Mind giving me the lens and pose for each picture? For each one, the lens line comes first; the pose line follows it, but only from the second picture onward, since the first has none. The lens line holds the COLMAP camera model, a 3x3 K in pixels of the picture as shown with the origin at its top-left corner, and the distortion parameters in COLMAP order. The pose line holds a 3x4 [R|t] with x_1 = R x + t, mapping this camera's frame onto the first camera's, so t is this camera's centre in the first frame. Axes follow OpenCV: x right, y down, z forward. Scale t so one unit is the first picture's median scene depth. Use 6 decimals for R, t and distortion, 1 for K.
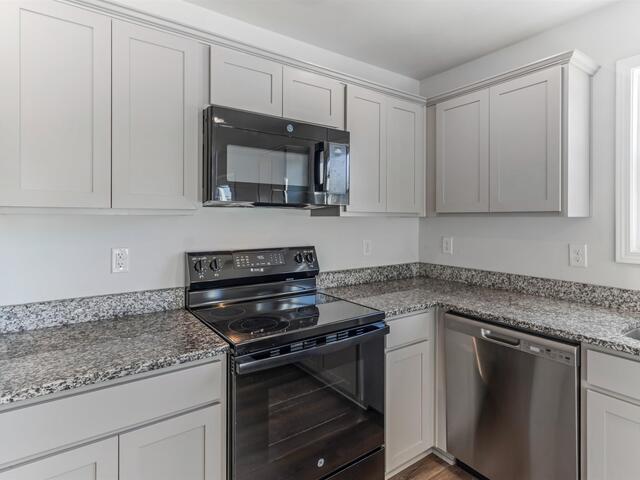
lens RADIAL K [[347.2, 0, 307.2], [0, 347.2, 221.7], [0, 0, 1]] dist [0.003635, -0.001922]
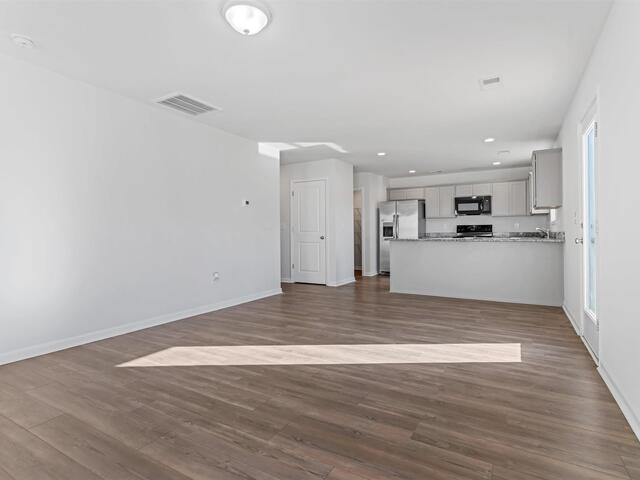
lens RADIAL K [[347.2, 0, 320.1], [0, 347.2, 235.1], [0, 0, 1]] dist [0.003635, -0.001922]
pose [[0.418449, 0.005684, -0.908223, 3.763614], [-0.003801, 0.999983, 0.004507, 0.244952], [0.908232, 0.001566, 0.418463, -3.211271]]
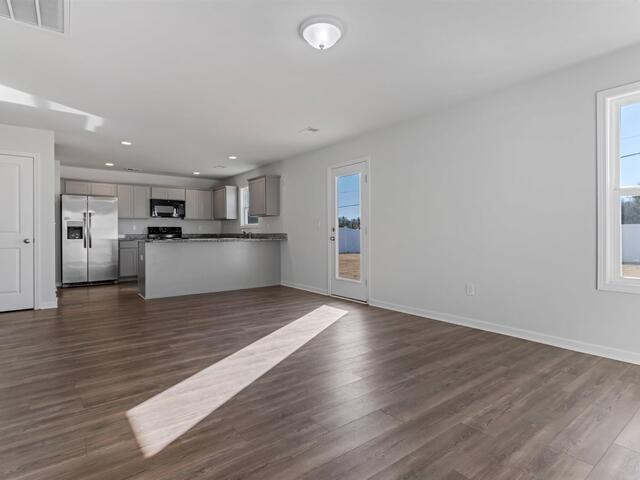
lens RADIAL K [[347.2, 0, 323.1], [0, 347.2, 238.9], [0, 0, 1]] dist [0.003635, -0.001922]
pose [[0.998770, -0.001581, 0.049561, 2.121390], [0.001217, 0.999972, 0.007372, 0.259663], [-0.049571, -0.007303, 0.998744, -4.550506]]
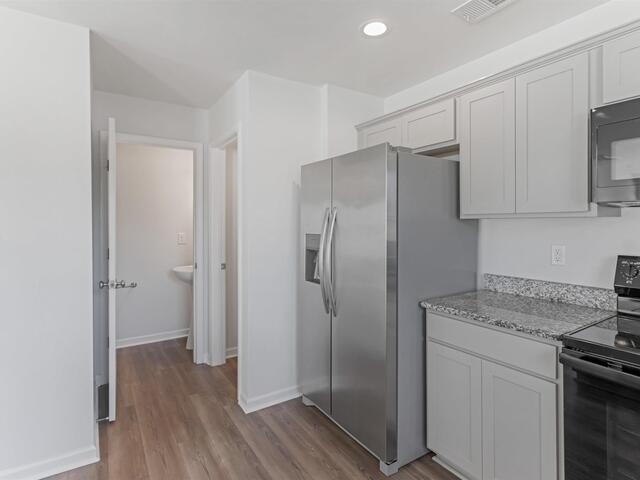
lens RADIAL K [[347.2, 0, 321.0], [0, 347.2, 235.1], [0, 0, 1]] dist [0.003635, -0.001922]
pose [[-0.036696, 0.034000, -0.998748, 0.694965], [-0.000438, 0.999420, 0.034039, 0.000173], [0.999326, 0.001687, -0.036659, 0.218995]]
